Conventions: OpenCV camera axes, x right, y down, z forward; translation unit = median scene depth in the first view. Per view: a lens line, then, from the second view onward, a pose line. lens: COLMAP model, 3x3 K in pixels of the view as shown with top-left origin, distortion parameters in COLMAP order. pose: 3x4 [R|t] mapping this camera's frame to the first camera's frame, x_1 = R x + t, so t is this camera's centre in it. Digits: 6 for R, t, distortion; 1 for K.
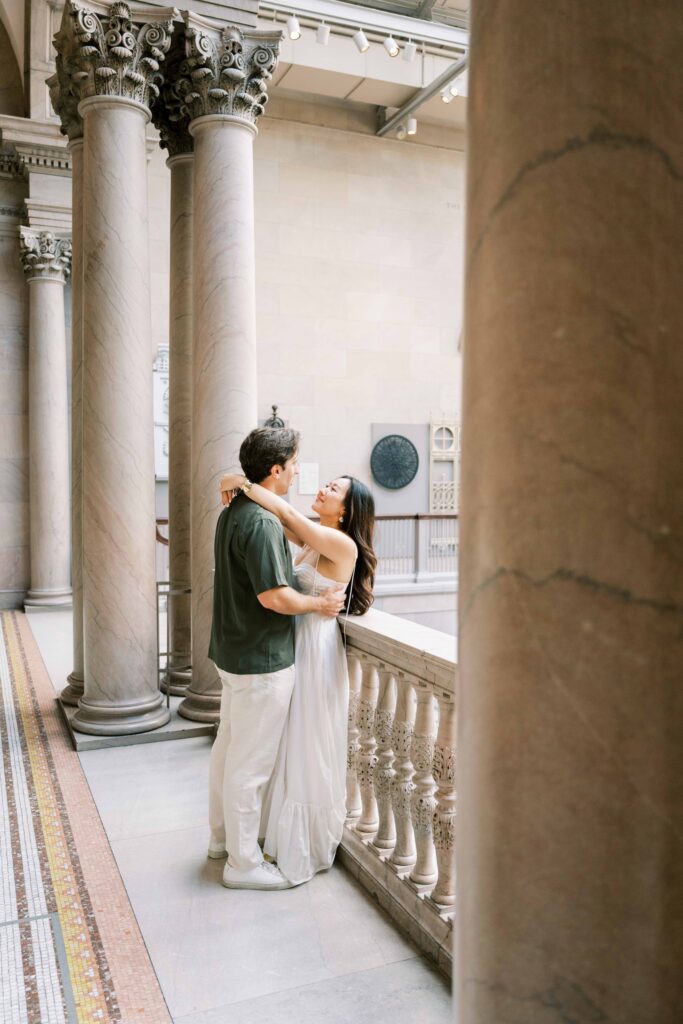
lens RADIAL K [[887.7, 0, 341.5], [0, 887.7, 512.0], [0, 0, 1]] dist [0.003088, -0.000518]
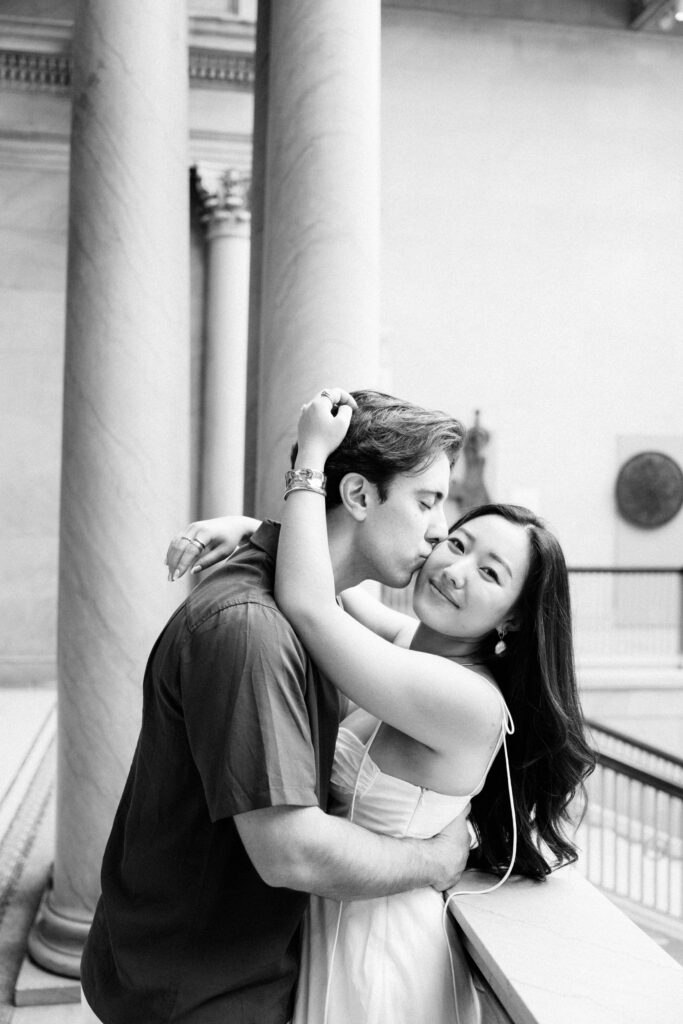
lens RADIAL K [[1043.5, 0, 341.5], [0, 1043.5, 512.0], [0, 0, 1]] dist [0.000842, 0.003157]
pose [[0.973099, 0.014687, -0.229919, 0.033855], [-0.022920, 0.999187, -0.033179, -0.012842], [0.229245, 0.037556, 0.972644, 0.405958]]
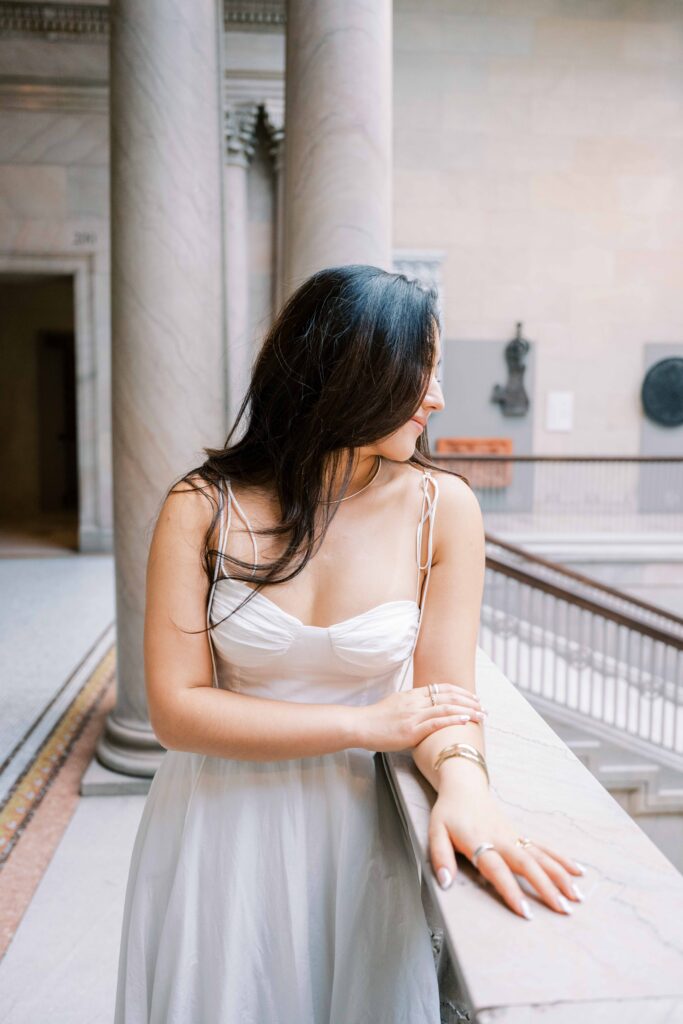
lens RADIAL K [[854.9, 0, 341.5], [0, 854.9, 512.0], [0, 0, 1]] dist [0.004770, -0.007505]
pose [[0.946499, 0.038391, -0.320414, 0.071146], [-0.018529, 0.997726, 0.064809, 0.017690], [0.322173, -0.055404, 0.945058, 0.467330]]
